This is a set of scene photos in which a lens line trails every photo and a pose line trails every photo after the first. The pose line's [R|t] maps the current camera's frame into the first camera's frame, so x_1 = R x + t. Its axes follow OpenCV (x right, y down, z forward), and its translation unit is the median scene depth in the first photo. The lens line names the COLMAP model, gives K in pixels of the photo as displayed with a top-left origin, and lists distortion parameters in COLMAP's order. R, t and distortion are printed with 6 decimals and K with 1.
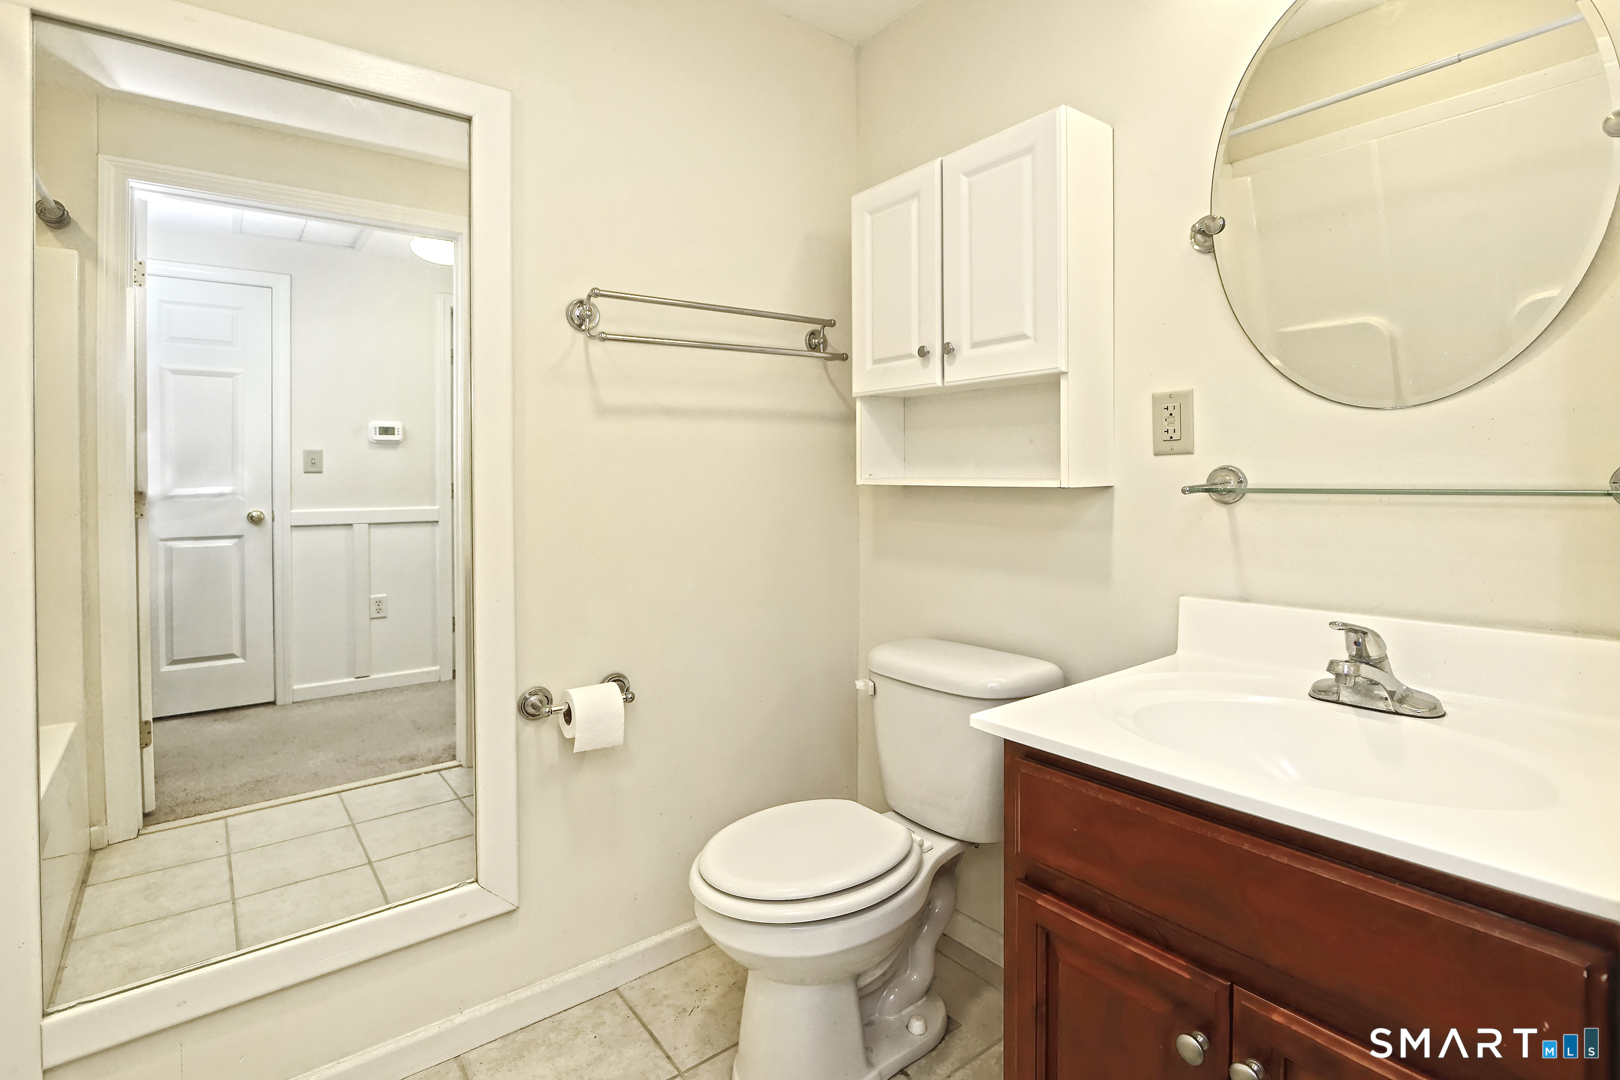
lens RADIAL K [[761.4, 0, 809.8], [0, 761.4, 476.5], [0, 0, 1]] dist [-0.009729, -0.000391]
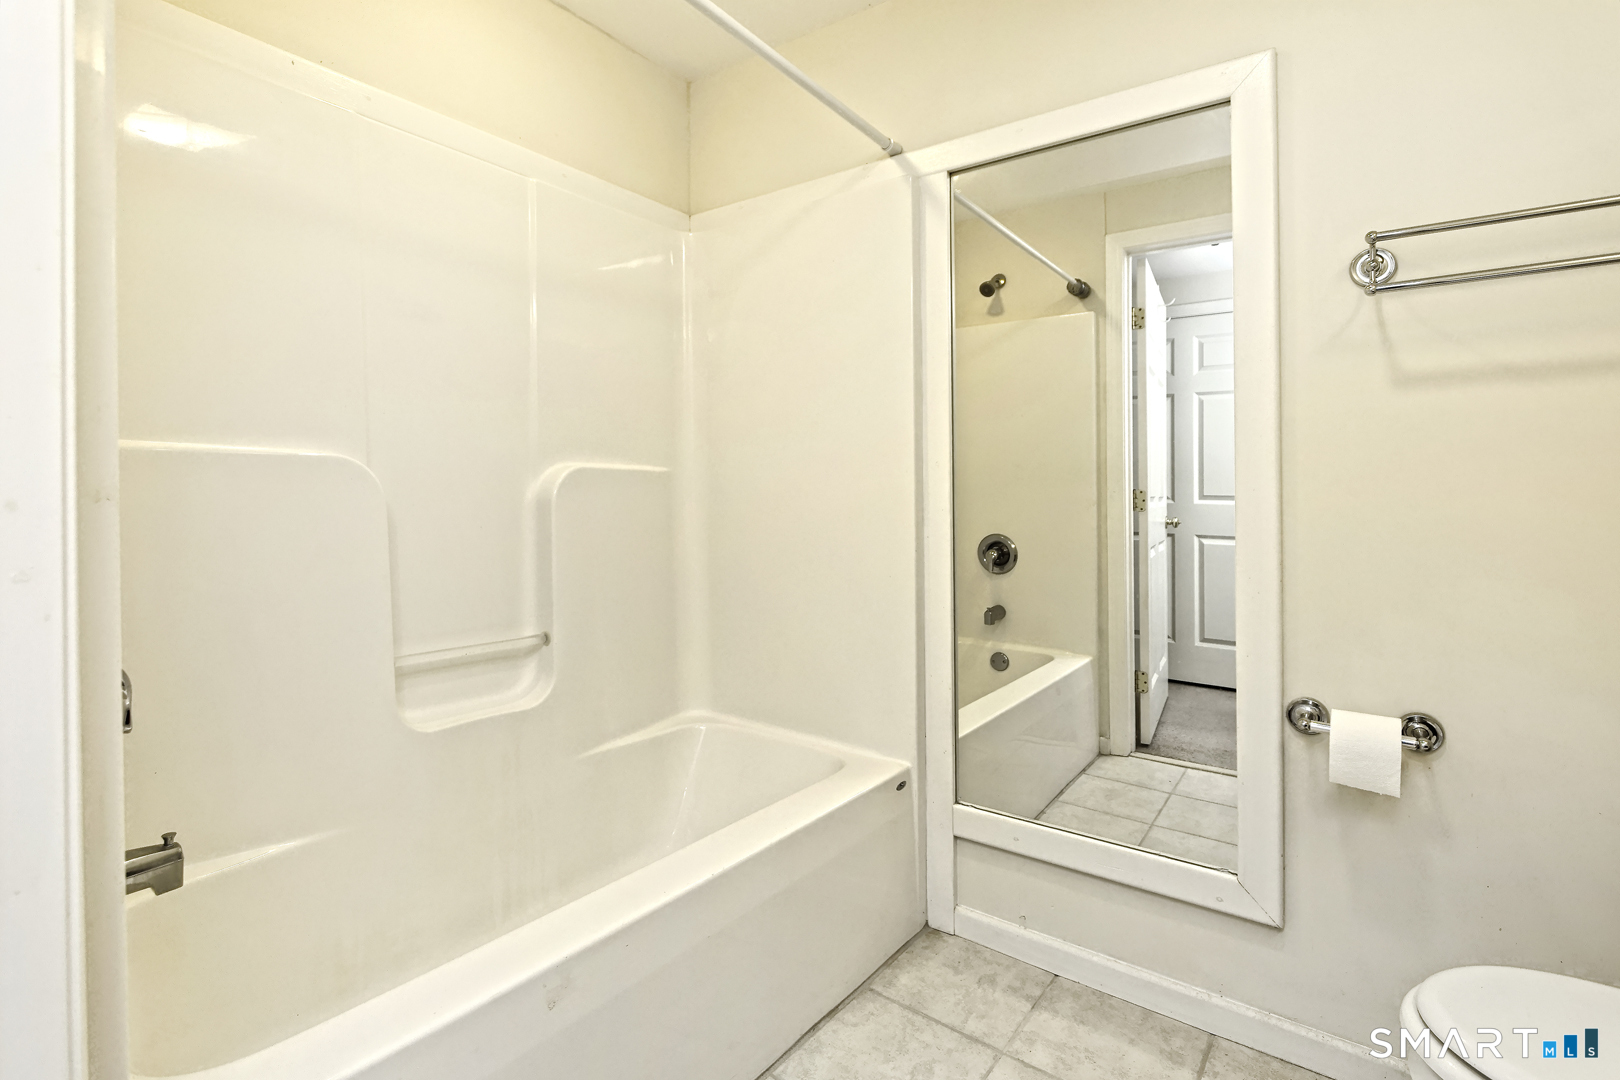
lens RADIAL K [[758.9, 0, 810.8], [0, 758.9, 507.9], [0, 0, 1]] dist [0.000383, 0.000024]
pose [[0.289394, 0.031459, -0.956693, 0.315552], [-0.008605, 0.999505, 0.030264, 0.028187], [0.957171, -0.000525, 0.289522, 0.172338]]
